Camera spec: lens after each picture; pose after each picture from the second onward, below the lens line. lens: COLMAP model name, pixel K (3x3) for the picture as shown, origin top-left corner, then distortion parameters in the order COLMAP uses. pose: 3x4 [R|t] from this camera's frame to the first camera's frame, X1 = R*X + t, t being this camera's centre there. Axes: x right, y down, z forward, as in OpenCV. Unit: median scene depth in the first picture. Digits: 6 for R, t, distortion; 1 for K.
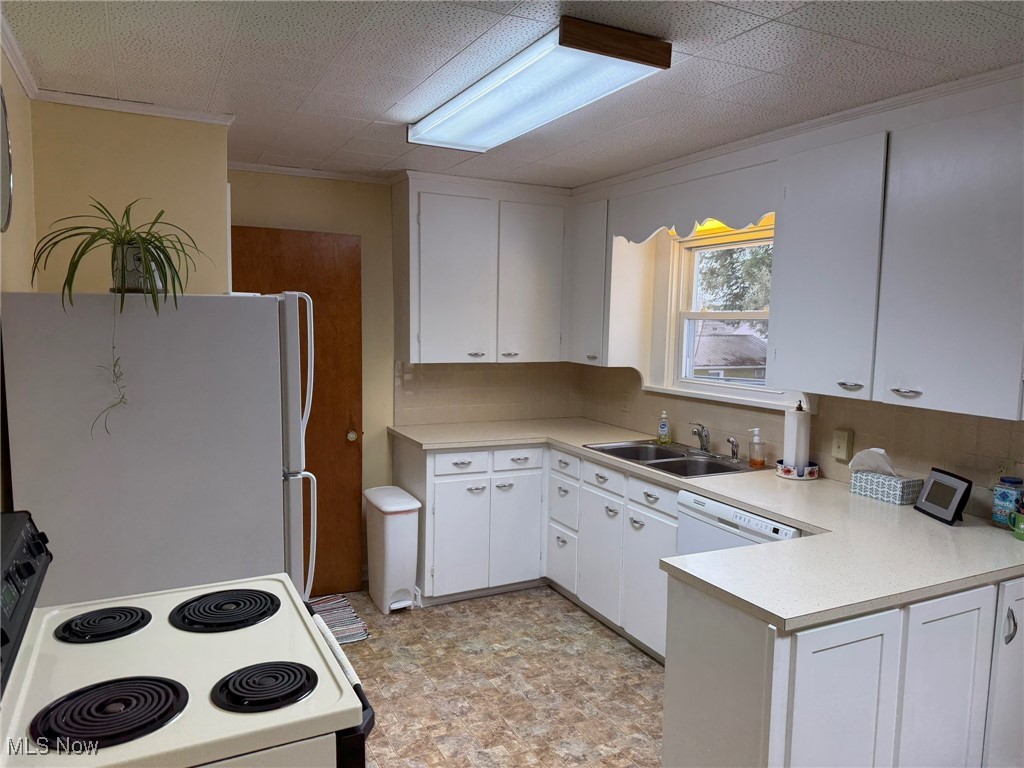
lens RADIAL K [[729.3, 0, 512.0], [0, 729.3, 384.0], [0, 0, 1]] dist [0.175823, -0.000225]
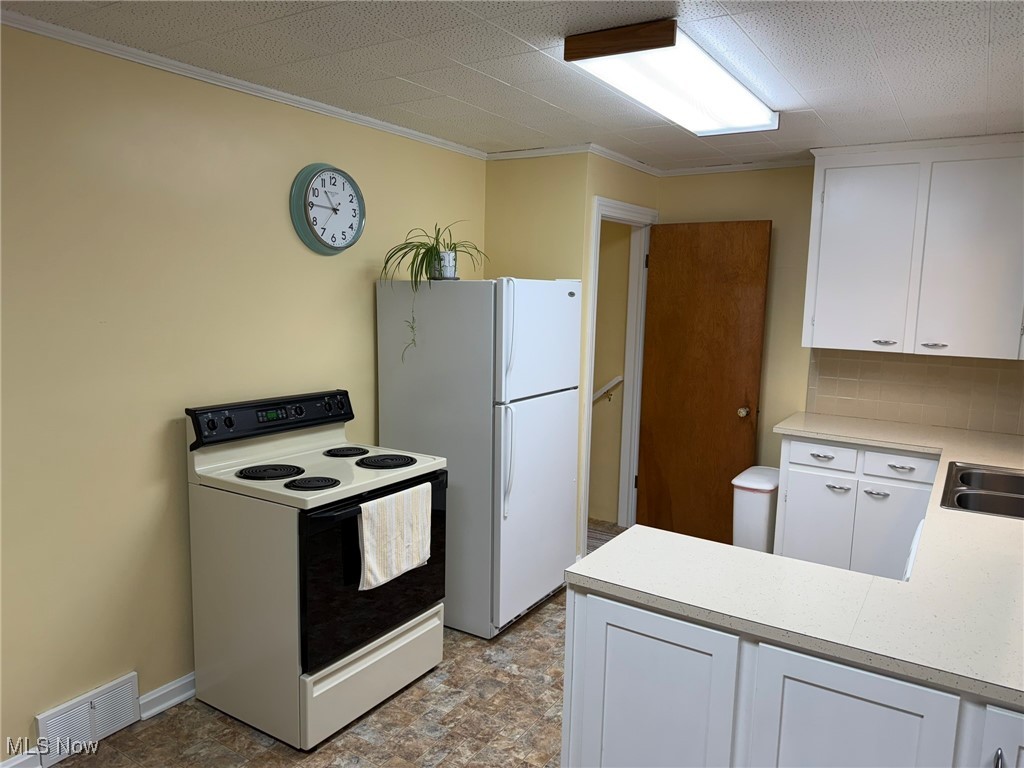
lens RADIAL K [[718.8, 0, 512.0], [0, 718.8, 384.0], [0, 0, 1]] dist [-0.003868, -0.000764]
pose [[0.501008, 0.110844, -0.858315, 0.500118], [-0.091615, 0.992984, 0.074758, -0.014776], [0.860580, 0.041180, 0.507648, 0.189913]]
